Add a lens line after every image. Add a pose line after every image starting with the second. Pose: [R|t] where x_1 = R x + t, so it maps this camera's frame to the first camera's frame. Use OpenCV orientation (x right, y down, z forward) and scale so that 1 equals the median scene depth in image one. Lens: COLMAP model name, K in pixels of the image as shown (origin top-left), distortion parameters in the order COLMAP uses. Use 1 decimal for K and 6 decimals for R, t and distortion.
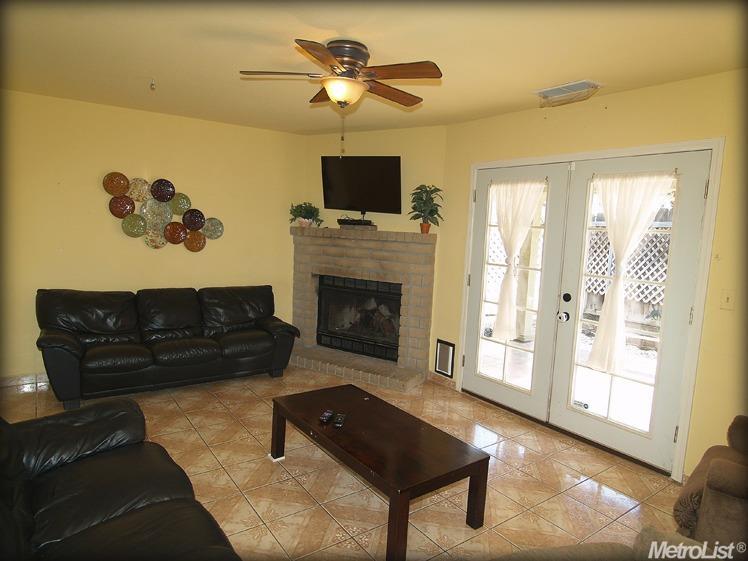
lens RADIAL K [[476.7, 0, 371.7], [0, 476.7, 282.5], [0, 0, 1]] dist [-0.027452, 0.001751]
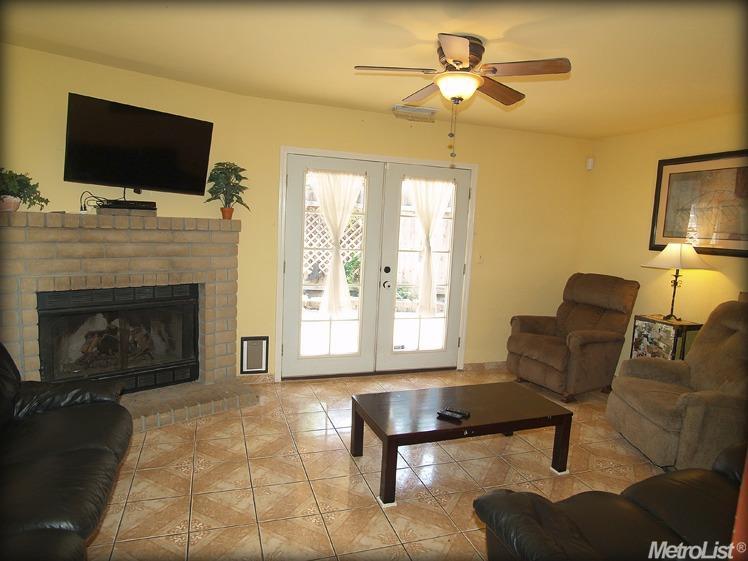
lens RADIAL K [[476.7, 0, 369.2], [0, 476.7, 282.7], [0, 0, 1]] dist [-0.027452, 0.001751]
pose [[0.290961, -0.156293, 0.943883, -0.628412], [0.079664, 0.987098, 0.138892, -0.089075], [-0.953413, 0.034782, 0.299658, 0.508670]]
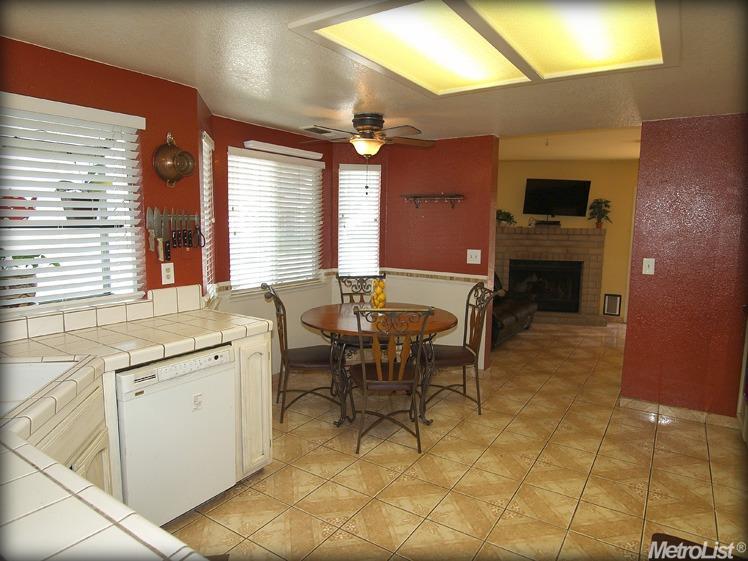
lens RADIAL K [[476.7, 0, 376.7], [0, 476.7, 275.9], [0, 0, 1]] dist [-0.027452, 0.001751]
pose [[0.930434, -0.087048, 0.355970, -1.158141], [0.078757, 0.996179, 0.037750, -0.063589], [-0.357896, -0.007089, 0.933734, -0.217524]]
